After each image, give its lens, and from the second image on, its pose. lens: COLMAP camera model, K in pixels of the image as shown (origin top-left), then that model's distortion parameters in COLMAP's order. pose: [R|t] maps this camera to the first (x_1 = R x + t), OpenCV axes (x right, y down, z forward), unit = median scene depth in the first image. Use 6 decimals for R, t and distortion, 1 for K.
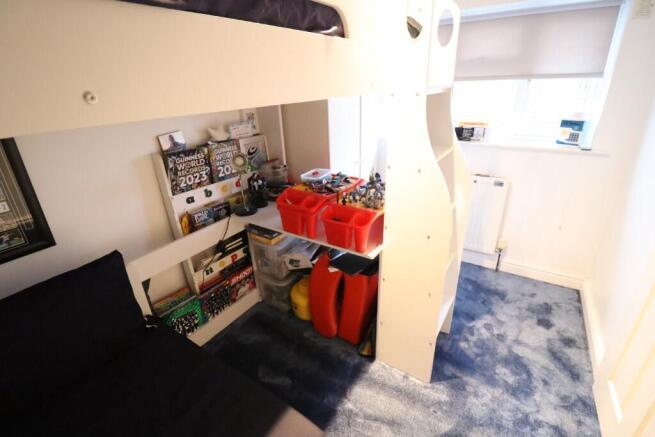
lens RADIAL K [[308.8, 0, 327.5], [0, 308.8, 218.5], [0, 0, 1]] dist [0.001419, -0.010811]
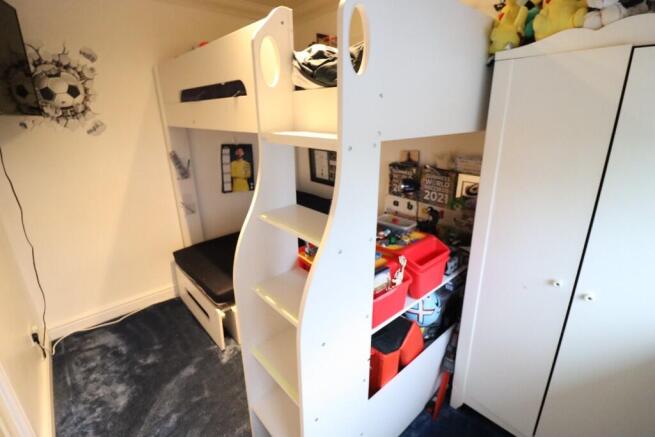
lens RADIAL K [[308.8, 0, 327.5], [0, 308.8, 218.5], [0, 0, 1]] dist [0.001419, -0.010811]
pose [[-0.279340, 0.335305, -0.899744, 0.746922], [-0.375905, 0.824065, 0.423807, -0.415625], [0.883552, 0.456604, -0.104152, 0.868452]]
